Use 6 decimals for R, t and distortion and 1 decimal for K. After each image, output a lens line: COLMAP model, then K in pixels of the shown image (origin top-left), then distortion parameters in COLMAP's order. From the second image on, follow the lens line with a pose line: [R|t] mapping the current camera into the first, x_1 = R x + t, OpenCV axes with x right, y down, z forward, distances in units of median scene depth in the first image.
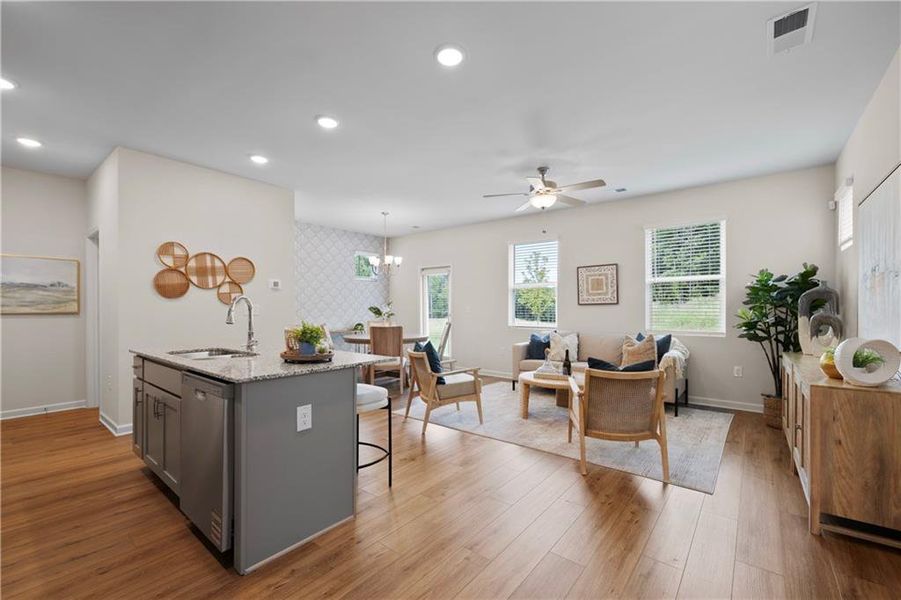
lens RADIAL K [[377.6, 0, 445.6], [0, 377.6, 306.9], [0, 0, 1]] dist [-0.002842, -0.000049]
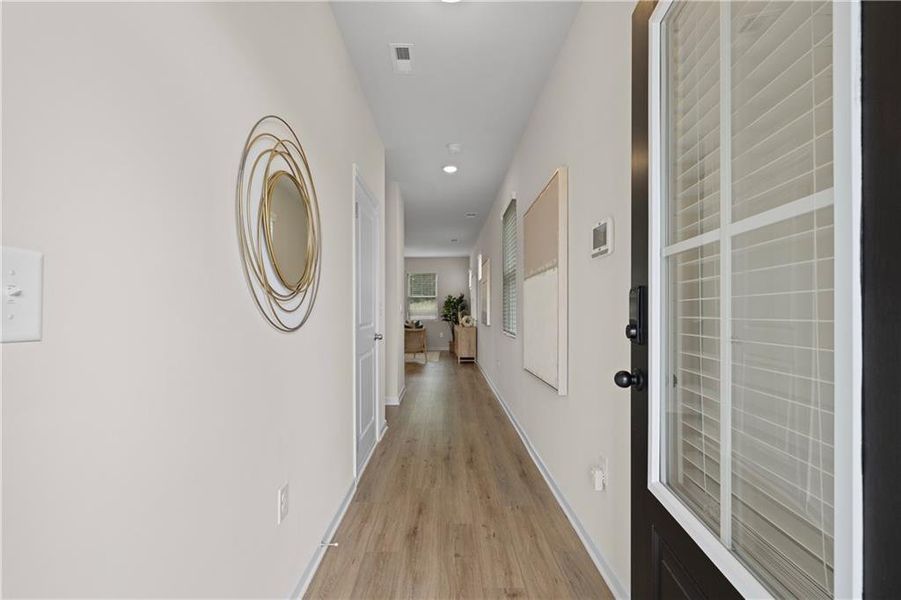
lens RADIAL K [[377.6, 0, 445.6], [0, 377.6, 306.9], [0, 0, 1]] dist [-0.002842, -0.000049]
pose [[0.781292, 0.004519, 0.624149, -0.905849], [-0.000485, 0.999978, -0.006633, 0.005506], [-0.624165, 0.004880, 0.781277, -1.147253]]
